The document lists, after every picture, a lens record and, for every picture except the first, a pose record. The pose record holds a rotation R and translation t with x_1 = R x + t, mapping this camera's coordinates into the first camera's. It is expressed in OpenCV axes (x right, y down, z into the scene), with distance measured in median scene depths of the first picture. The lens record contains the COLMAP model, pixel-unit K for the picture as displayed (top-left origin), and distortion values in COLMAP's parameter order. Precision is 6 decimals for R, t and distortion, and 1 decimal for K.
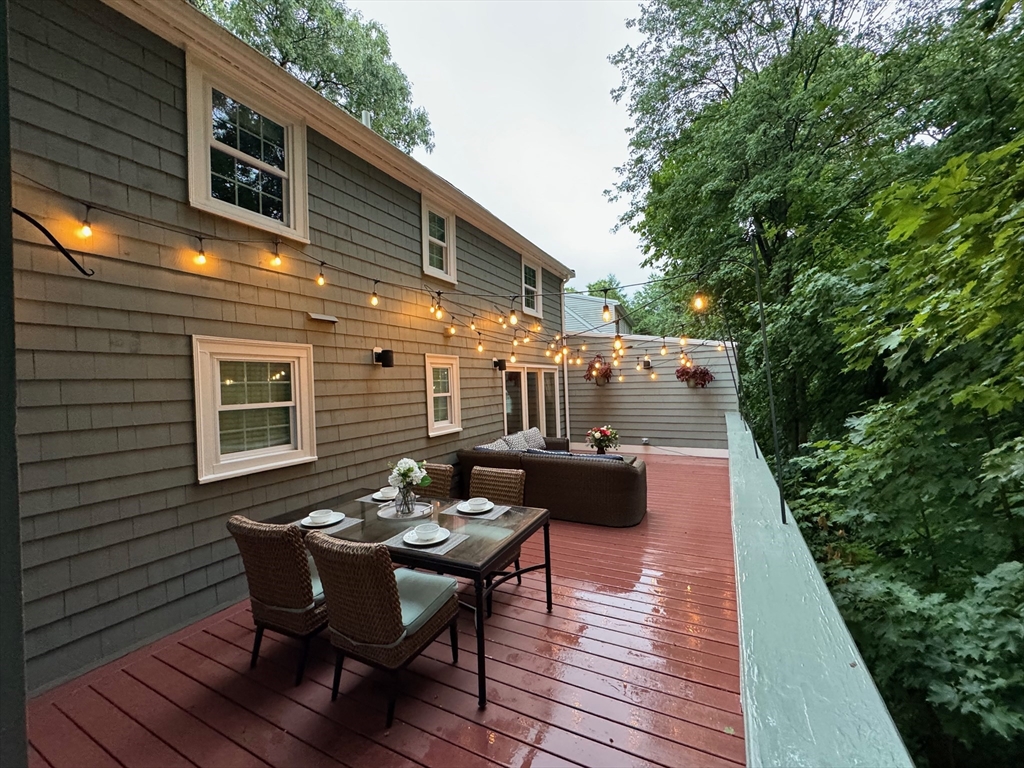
lens RADIAL K [[411.2, 0, 512.5], [0, 411.2, 384.4], [0, 0, 1]] dist [0.000503, 0.000165]
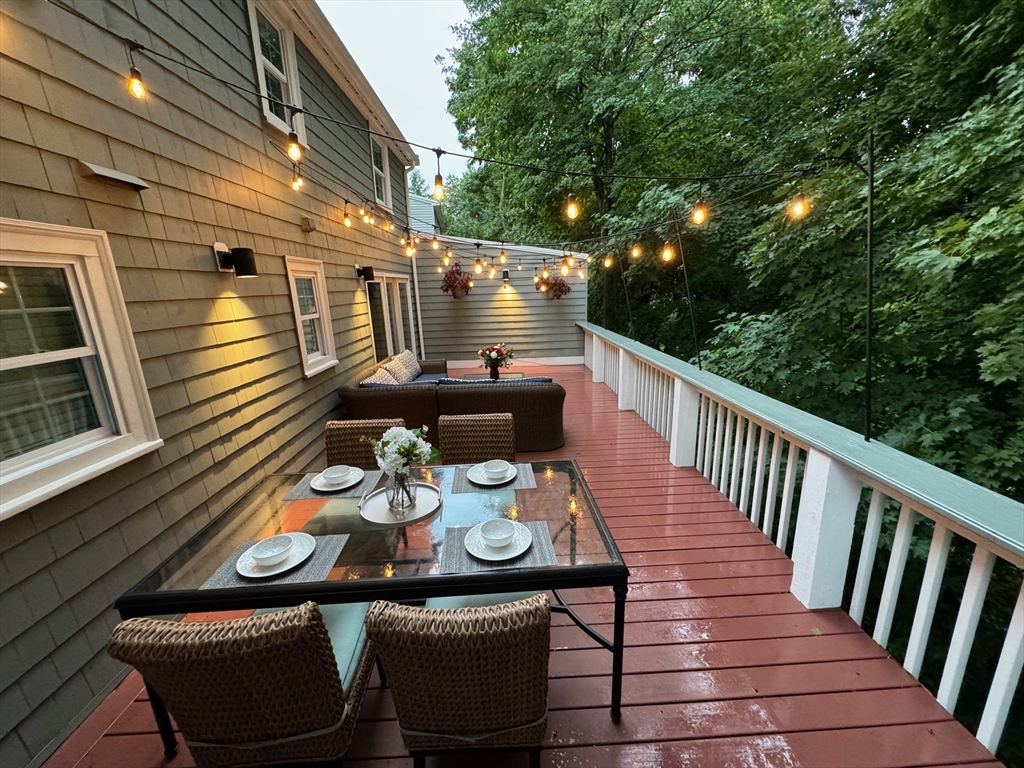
lens RADIAL K [[411.2, 0, 514.1], [0, 411.2, 384.0], [0, 0, 1]] dist [0.000503, 0.000165]
pose [[0.875945, -0.111808, 0.469275, -0.240351], [0.008352, 0.976140, 0.216982, -0.014691], [-0.482338, -0.186145, 0.855979, 0.228660]]
